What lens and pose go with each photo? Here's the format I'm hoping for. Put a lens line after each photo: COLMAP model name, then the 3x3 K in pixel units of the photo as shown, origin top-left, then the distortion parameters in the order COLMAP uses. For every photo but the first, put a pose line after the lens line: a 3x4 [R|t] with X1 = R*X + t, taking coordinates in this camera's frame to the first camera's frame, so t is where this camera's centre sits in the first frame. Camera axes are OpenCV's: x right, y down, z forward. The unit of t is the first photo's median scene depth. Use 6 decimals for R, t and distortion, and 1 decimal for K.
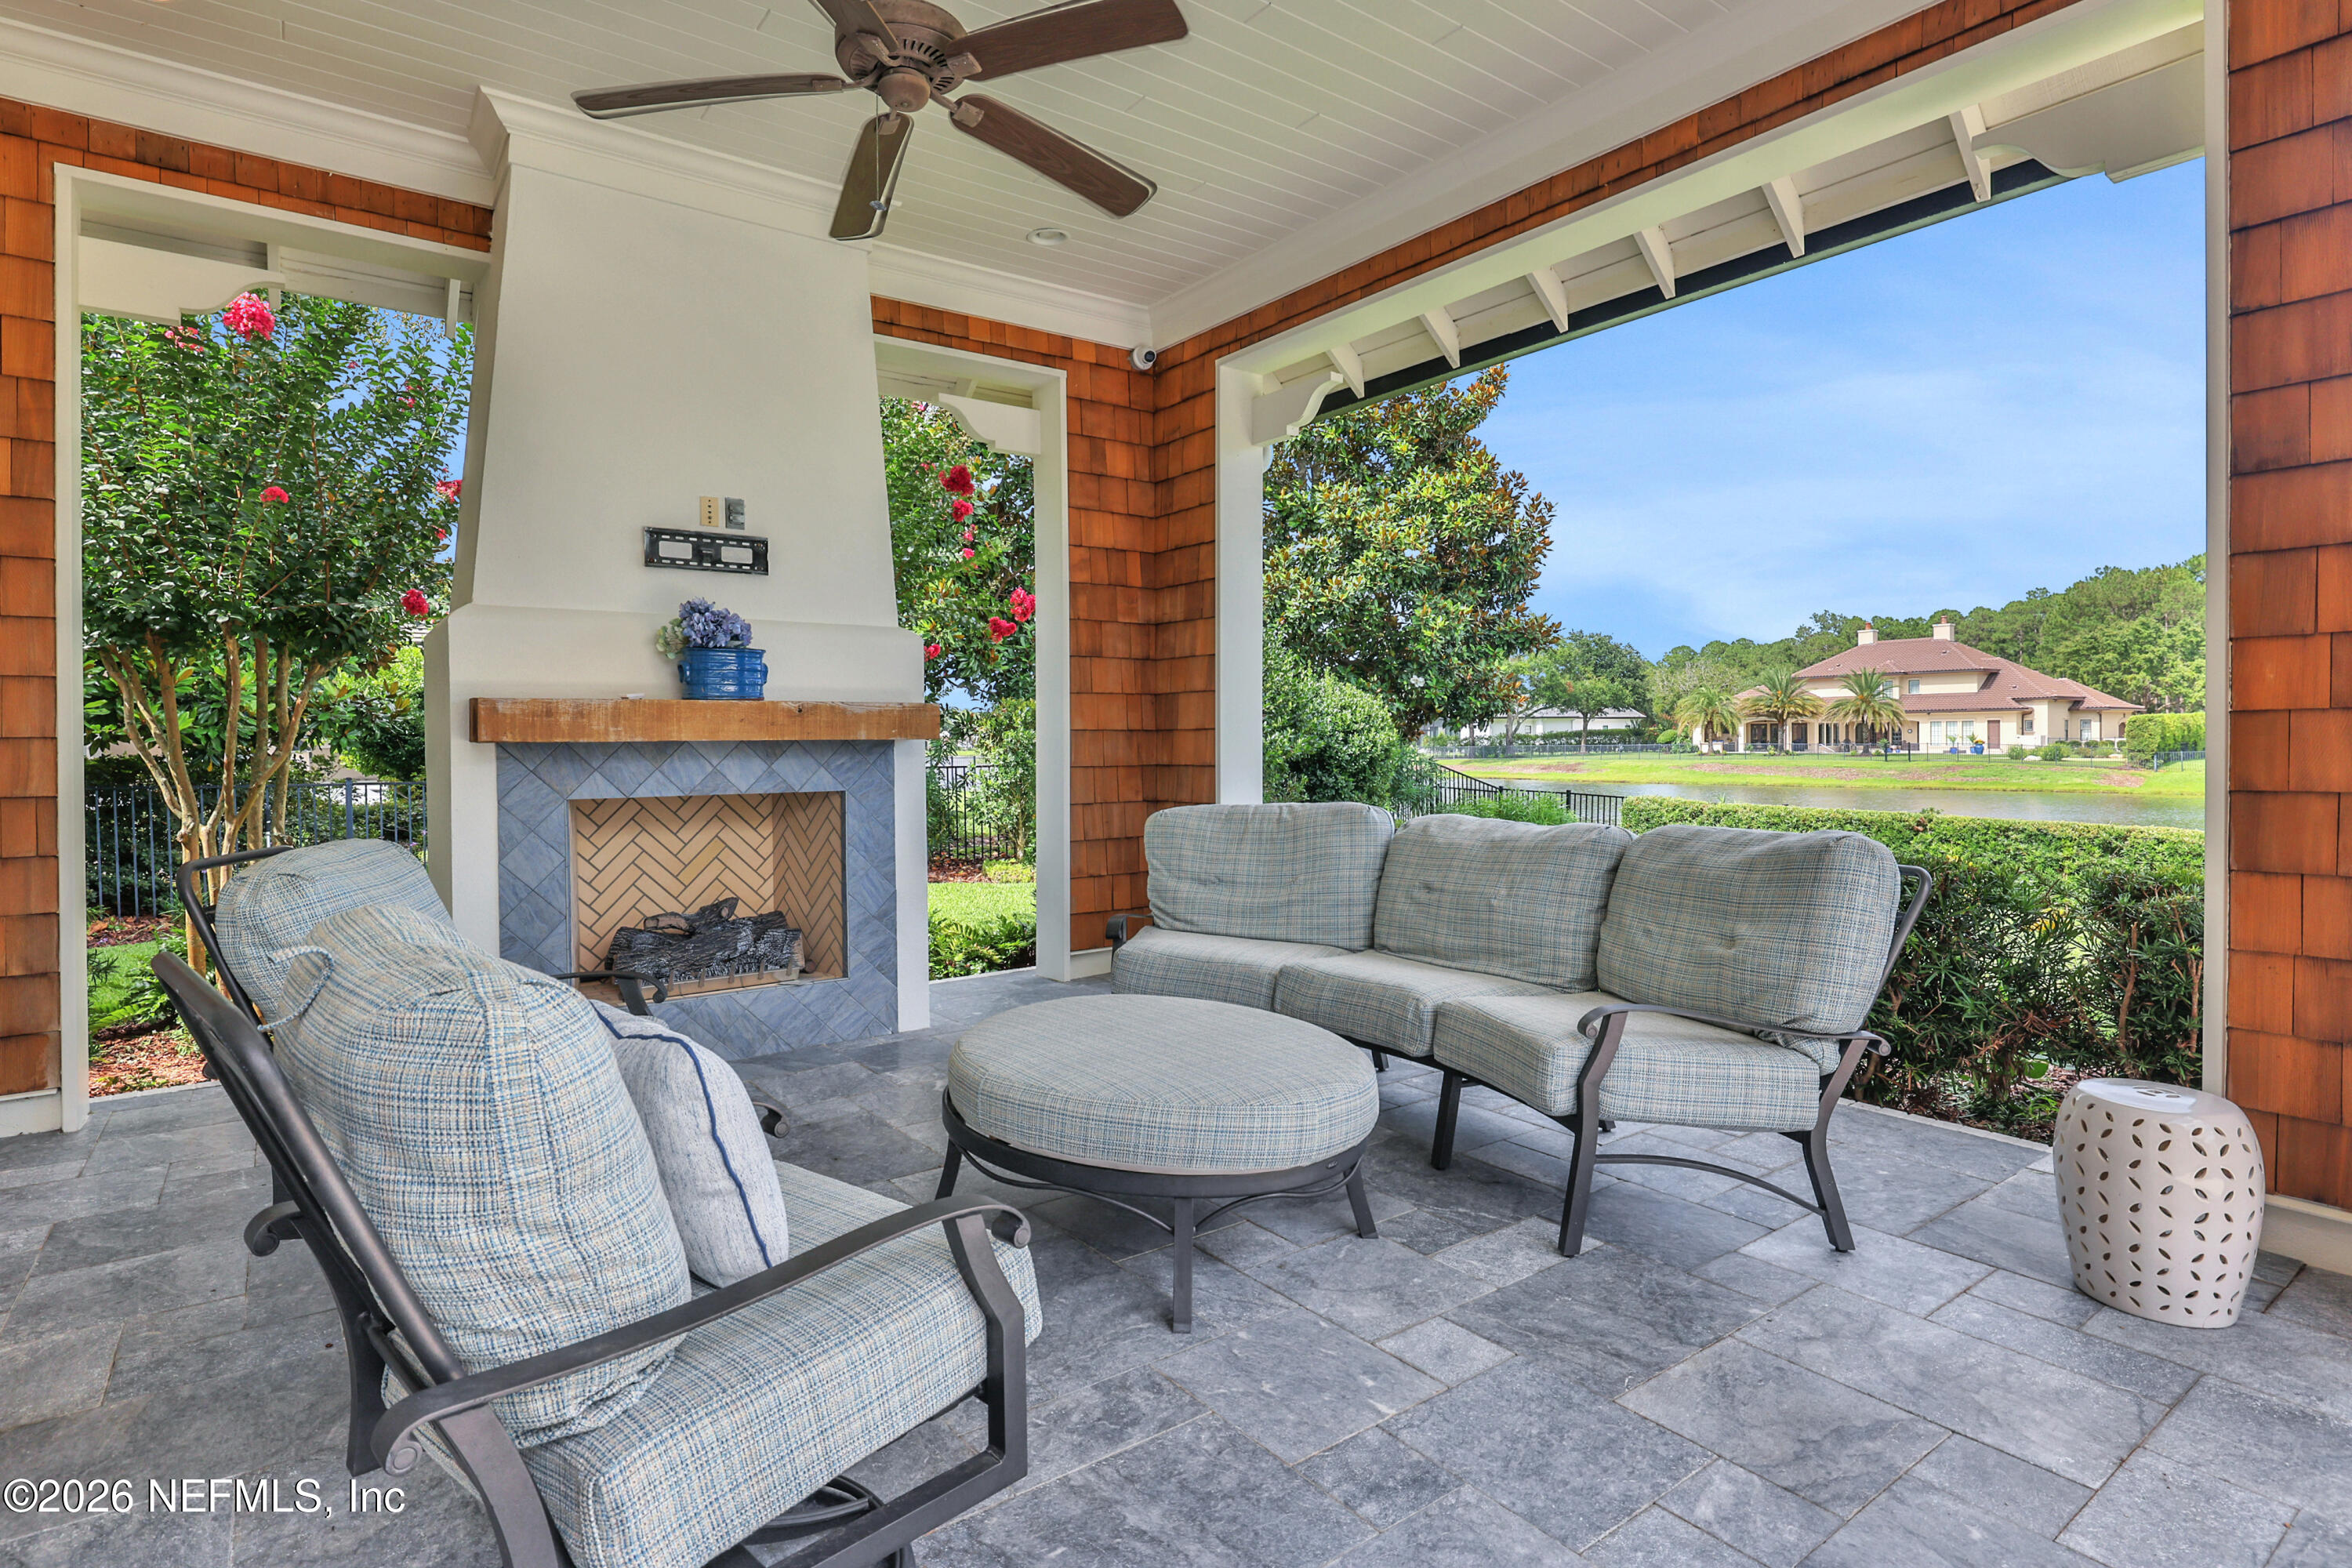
lens RADIAL K [[1169.9, 0, 1143.2], [0, 1169.9, 759.2], [0, 0, 1]] dist [-0.004363, -0.001946]
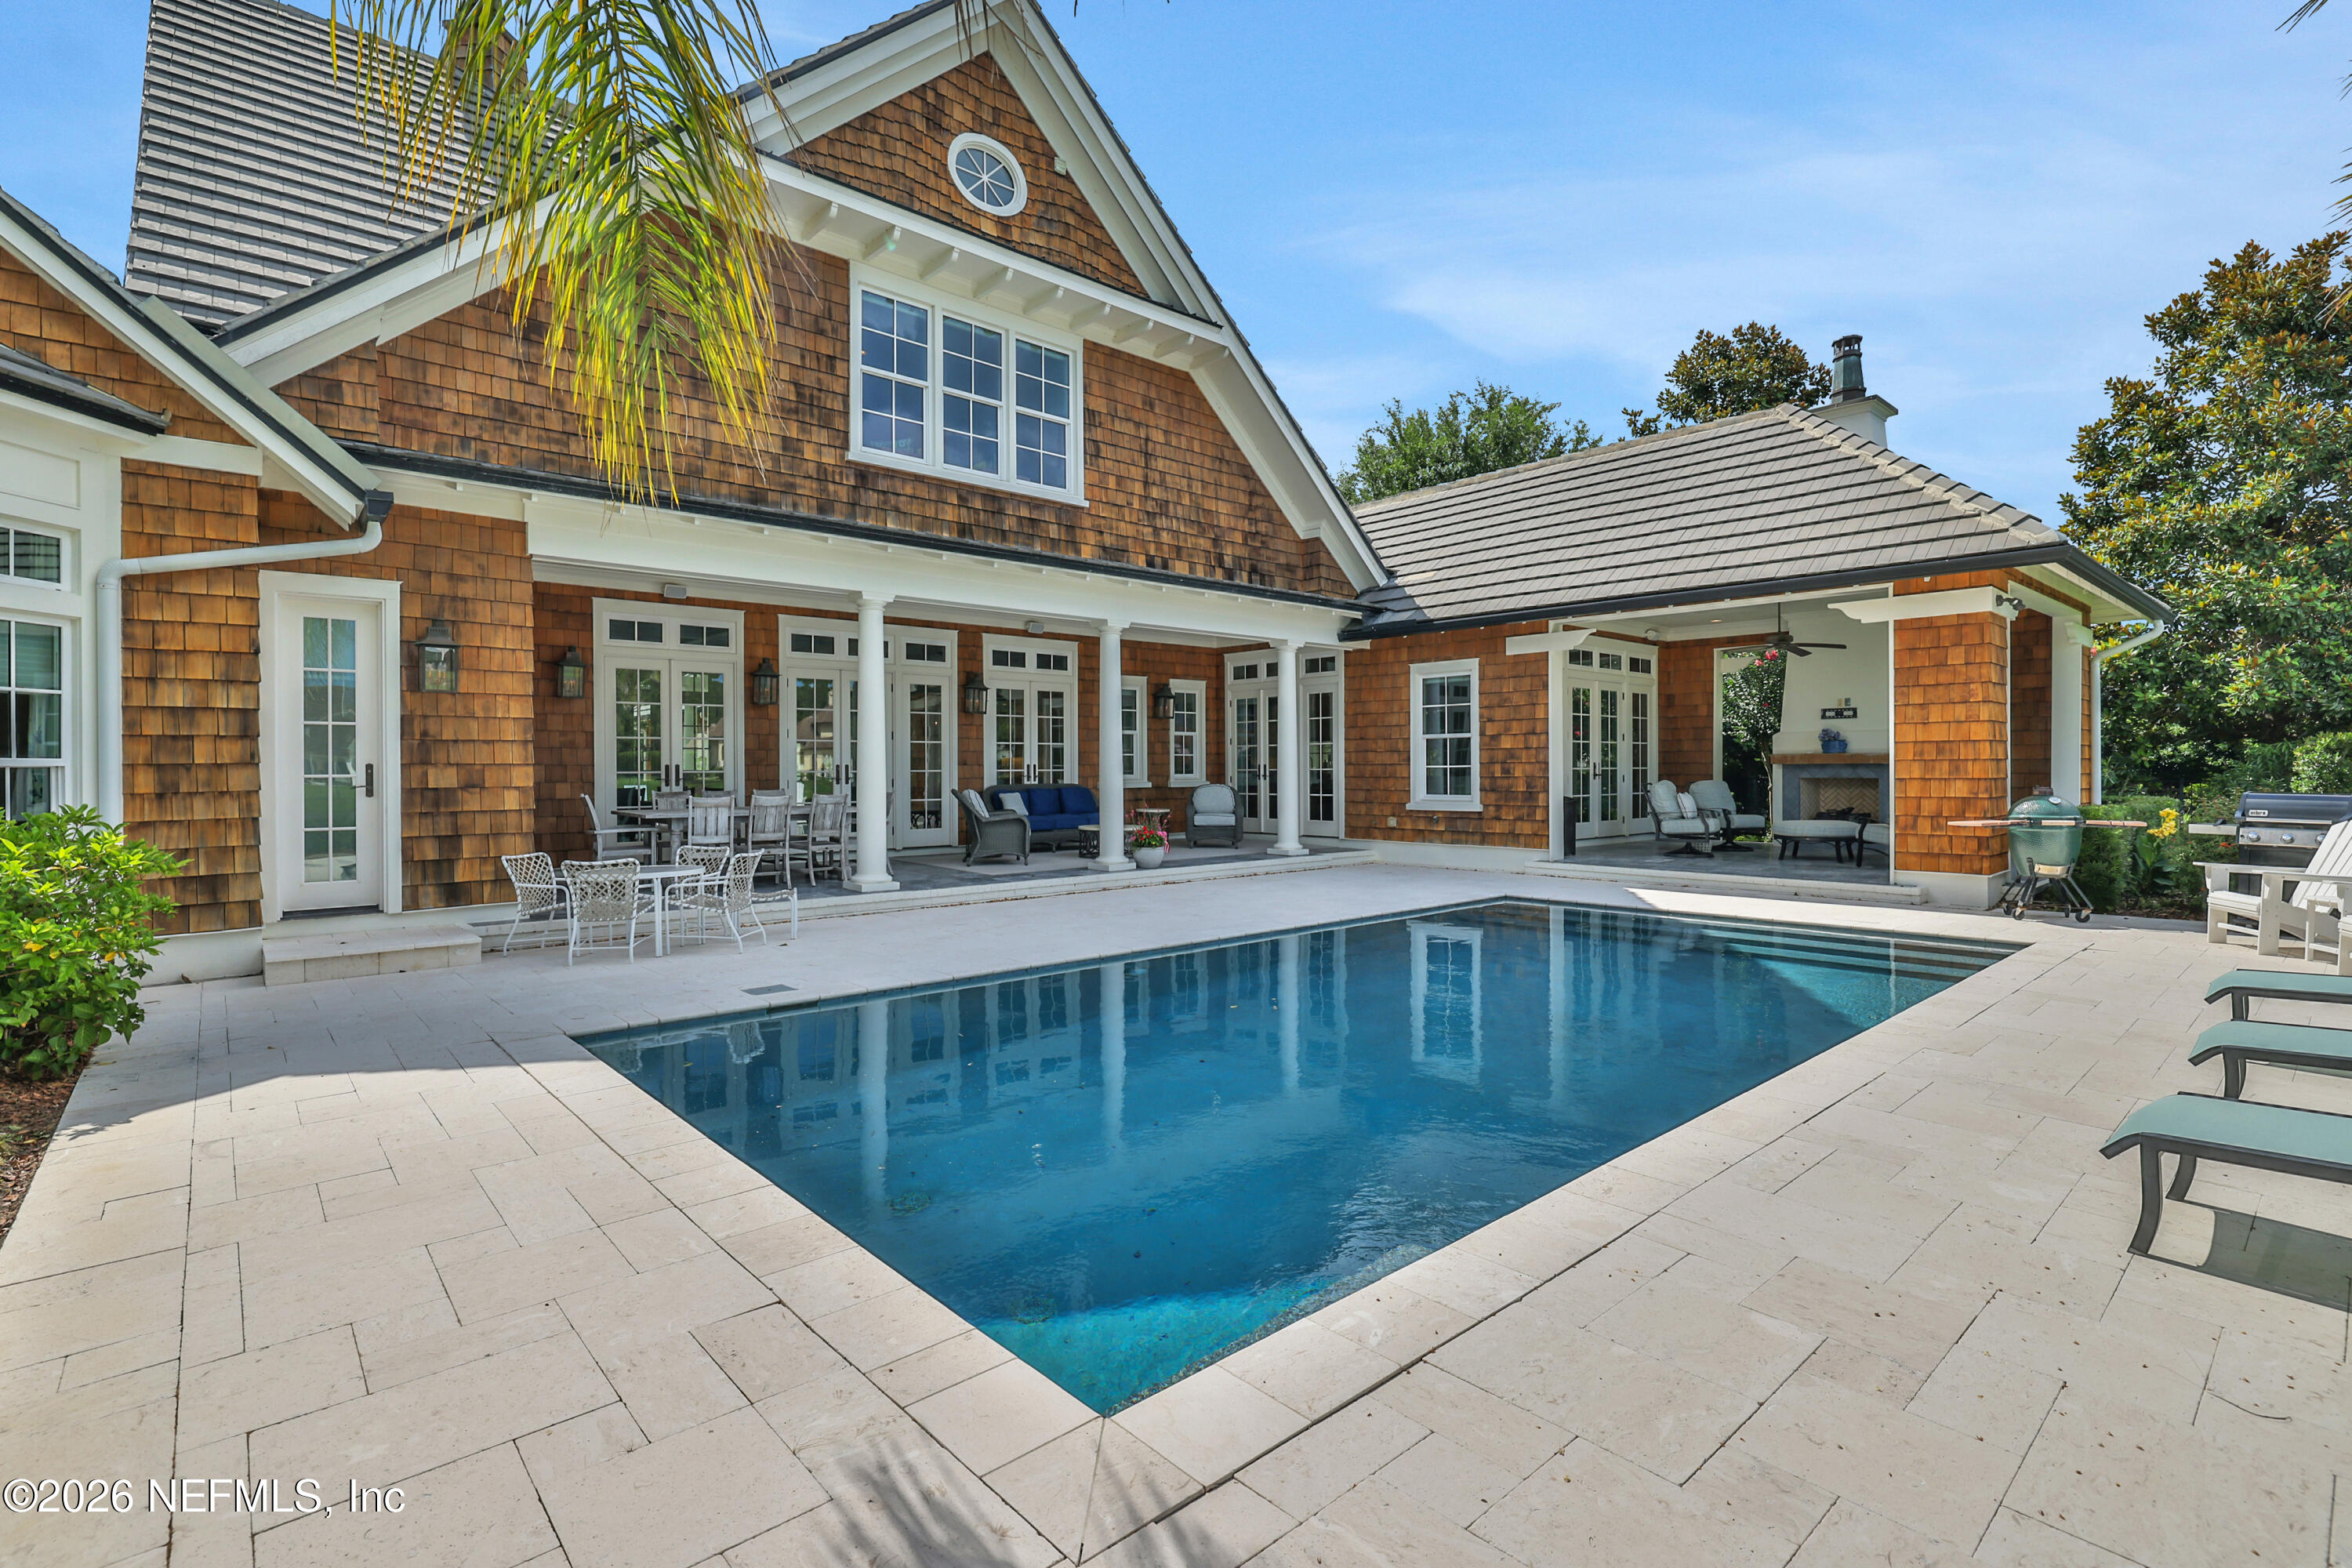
lens RADIAL K [[1087.7, 0, 1167.3], [0, 1087.7, 770.1], [0, 0, 1]] dist [-0.002787, -0.002210]
pose [[0.092832, 0.008771, -0.995643, 2.497090], [-0.010371, 0.999915, 0.007841, 0.000501], [0.995628, 0.009598, 0.092915, -1.263809]]
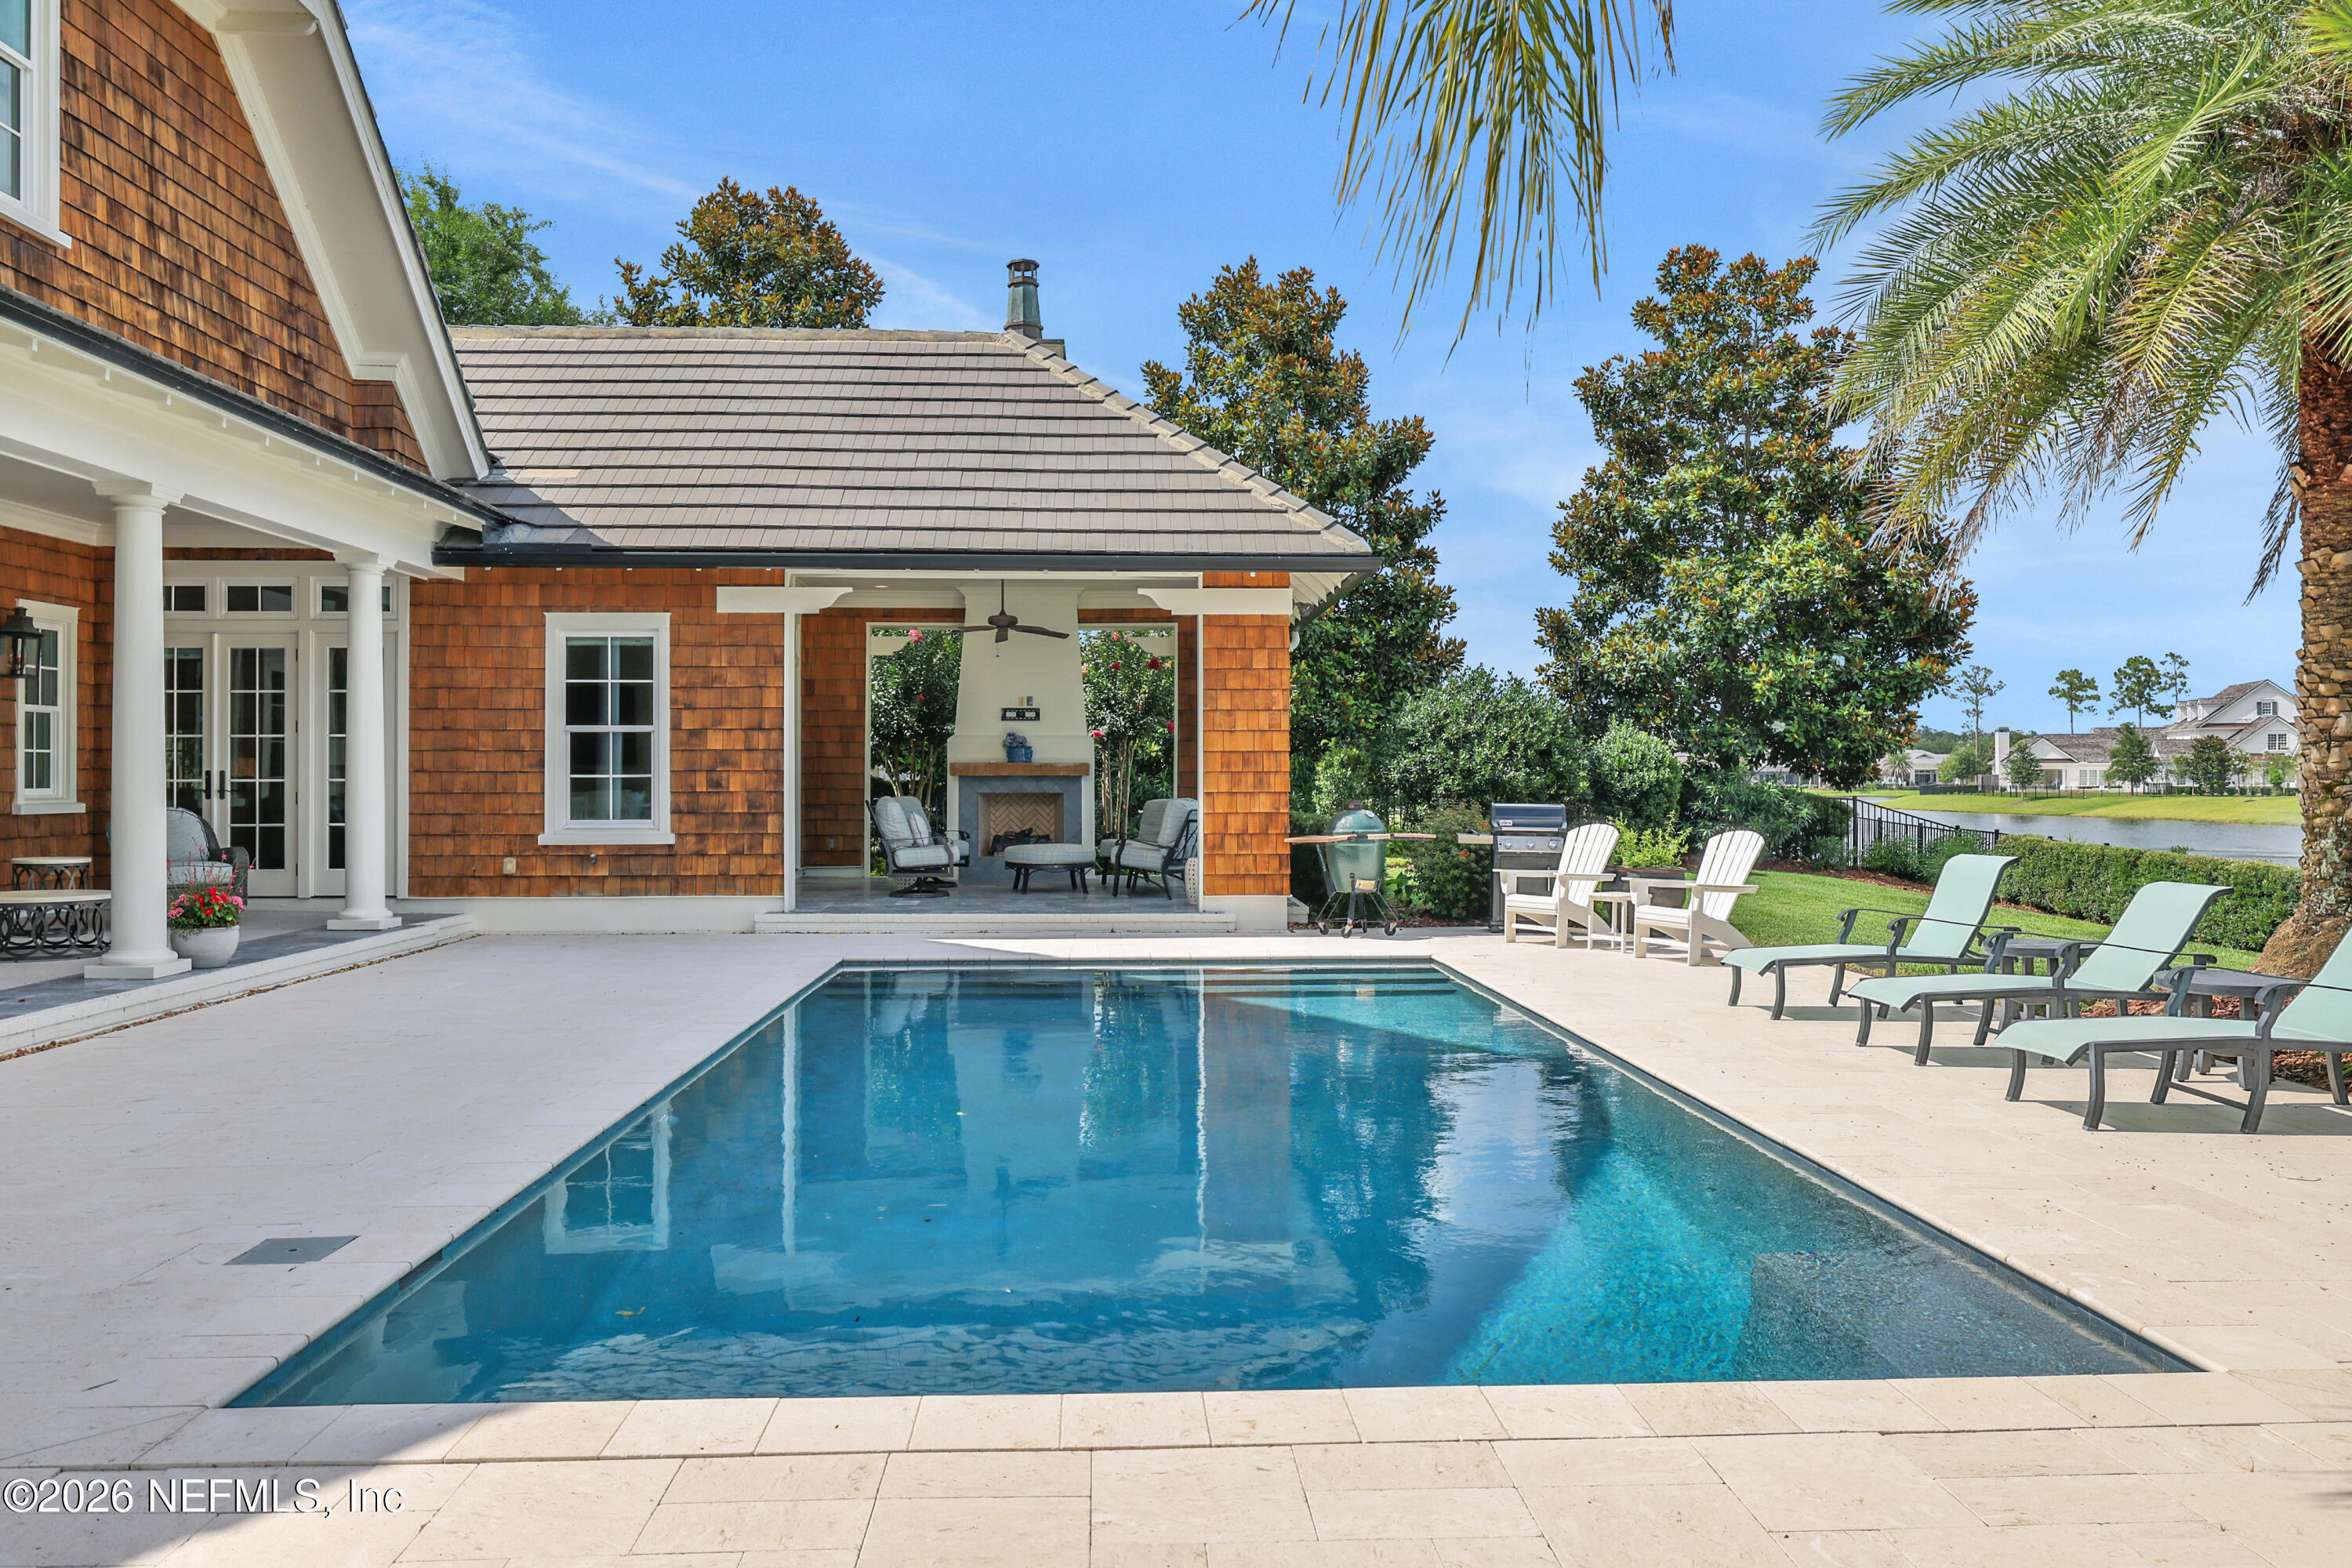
lens RADIAL K [[1669.6, 0, 1167.1], [0, 1669.6, 773.3], [0, 0, 1]] dist [-0.000692, 0.001865]
pose [[0.830914, 0.006581, -0.556362, 2.078496], [-0.015198, 0.999825, -0.010872, 0.018271], [0.556194, 0.017489, 0.830869, -2.118526]]
